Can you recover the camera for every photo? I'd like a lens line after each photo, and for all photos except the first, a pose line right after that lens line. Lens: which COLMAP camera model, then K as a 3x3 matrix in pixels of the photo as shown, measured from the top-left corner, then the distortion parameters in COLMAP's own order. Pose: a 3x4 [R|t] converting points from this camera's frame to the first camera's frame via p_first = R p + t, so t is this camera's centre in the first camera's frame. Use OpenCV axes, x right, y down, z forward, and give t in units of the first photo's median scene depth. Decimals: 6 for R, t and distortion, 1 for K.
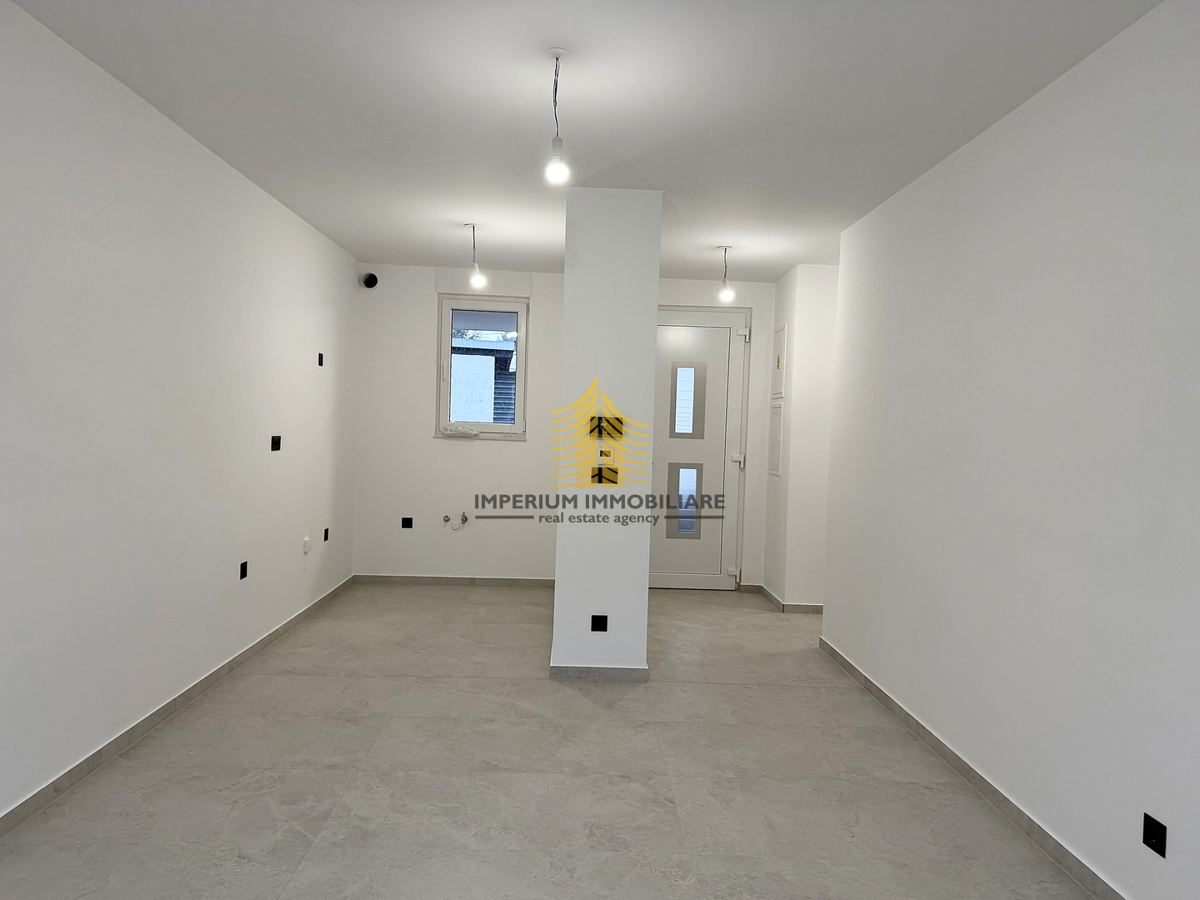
lens RADIAL K [[827.1, 0, 600.0], [0, 827.1, 450.0], [0, 0, 1]] dist [0.092284, -0.154982]
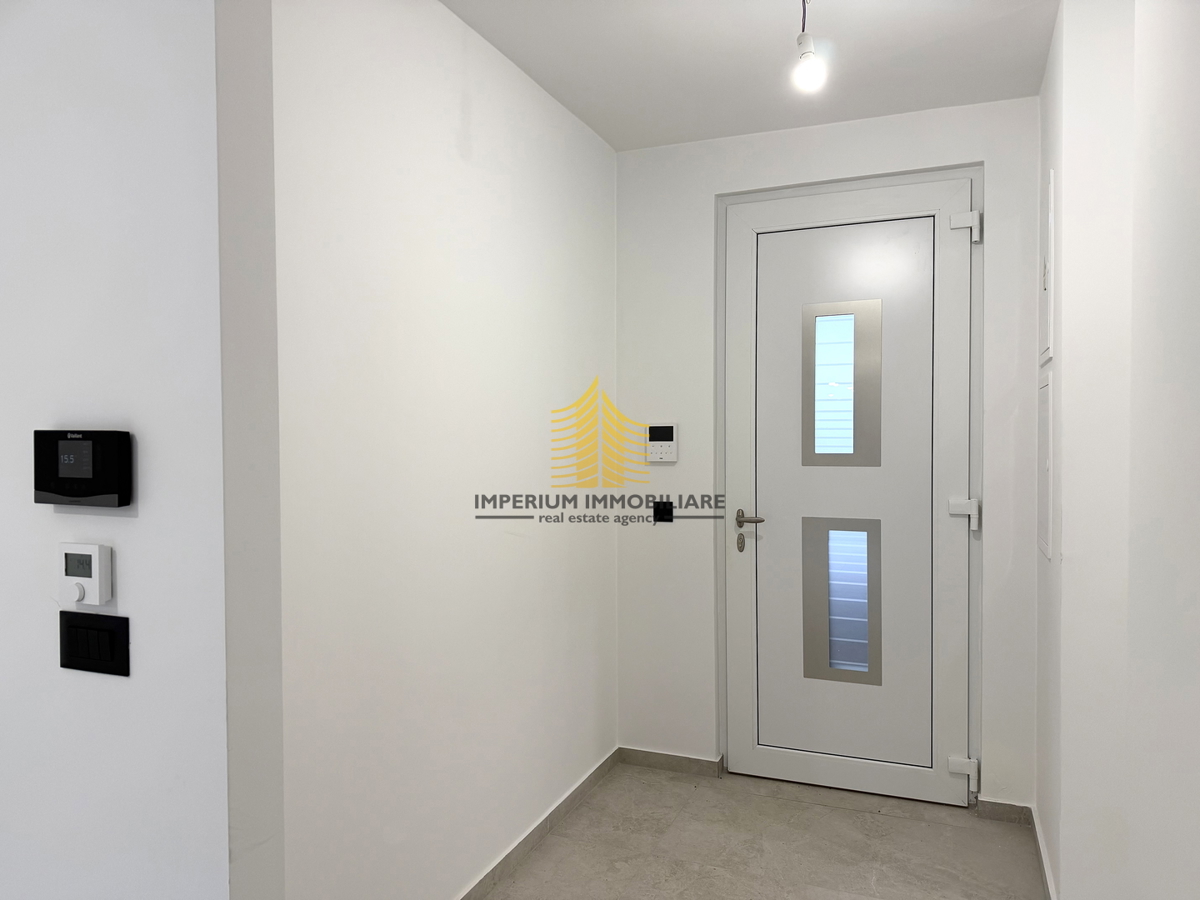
lens RADIAL K [[827.1, 0, 600.0], [0, 827.1, 450.0], [0, 0, 1]] dist [0.092284, -0.154982]
pose [[0.913818, -0.030621, -0.404968, 0.183957], [0.022584, 0.999442, -0.024609, -0.015332], [0.405495, 0.013342, 0.914000, 0.553730]]
